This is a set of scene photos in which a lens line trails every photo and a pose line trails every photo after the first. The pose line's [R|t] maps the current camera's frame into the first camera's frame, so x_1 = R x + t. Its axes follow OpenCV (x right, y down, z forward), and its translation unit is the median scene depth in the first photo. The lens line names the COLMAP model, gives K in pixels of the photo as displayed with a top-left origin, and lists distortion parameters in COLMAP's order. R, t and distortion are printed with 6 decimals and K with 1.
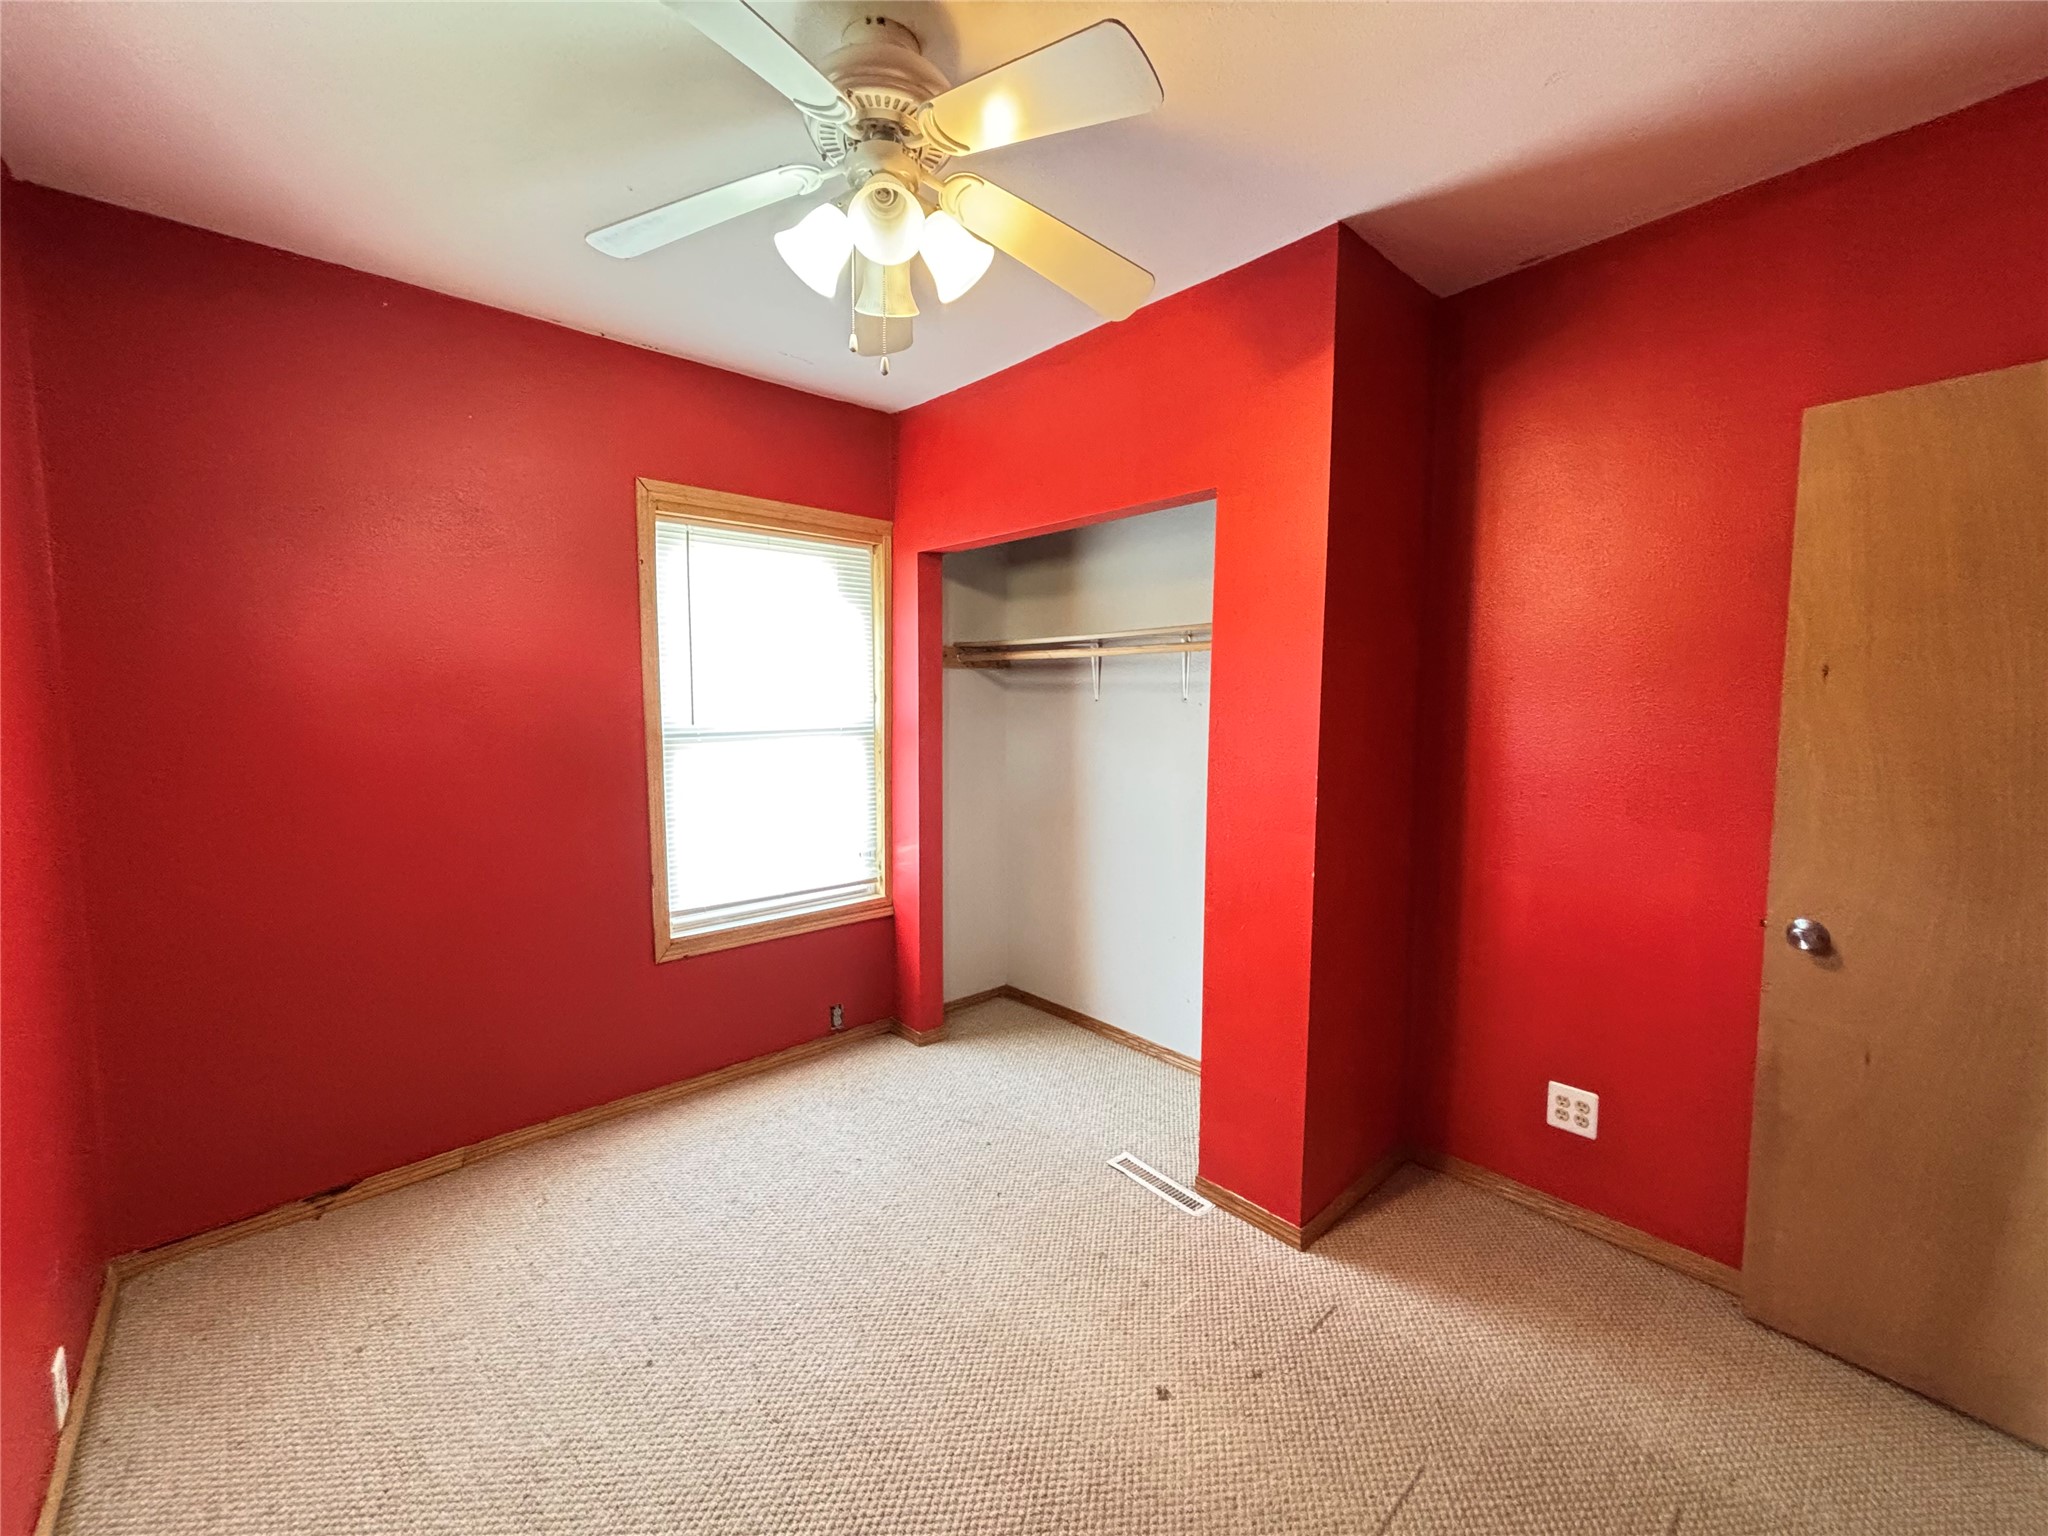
lens RADIAL K [[823.4, 0, 1027.9], [0, 823.4, 766.7], [0, 0, 1]] dist [0.002624, -0.001070]
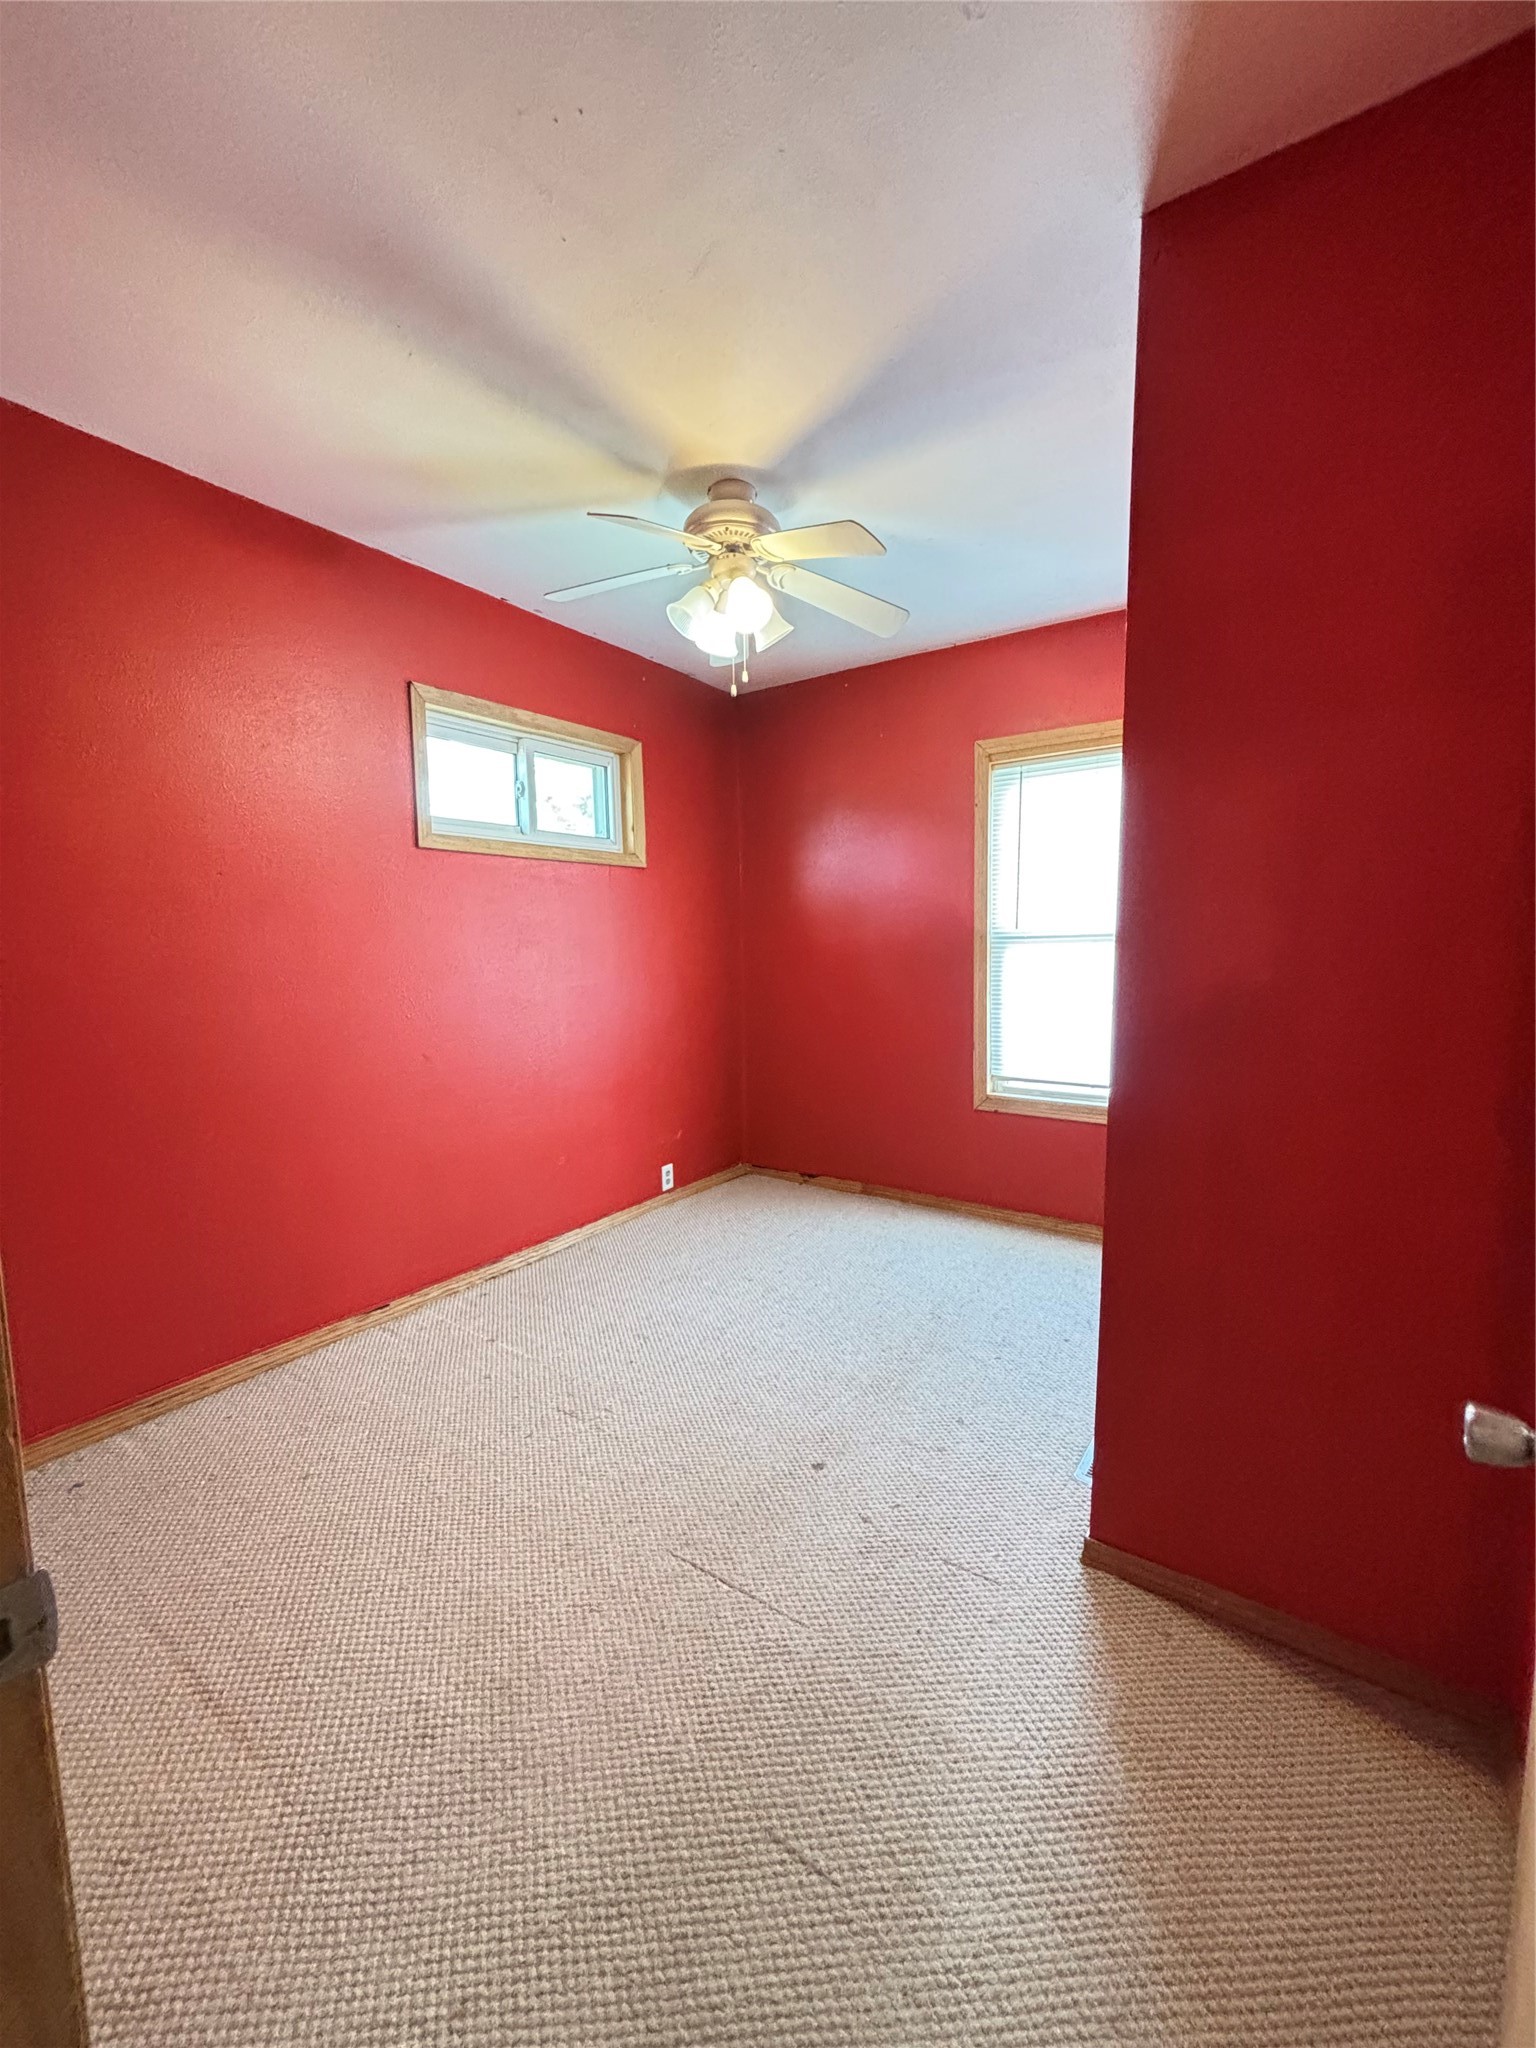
lens RADIAL K [[823.4, 0, 771.1], [0, 823.4, 1021.5], [0, 0, 1]] dist [0.002624, -0.001070]
pose [[0.228442, 0.098937, -0.968517, 0.762041], [-0.061496, 0.994303, 0.087066, 0.002910], [0.971613, 0.039670, 0.233225, 0.374614]]
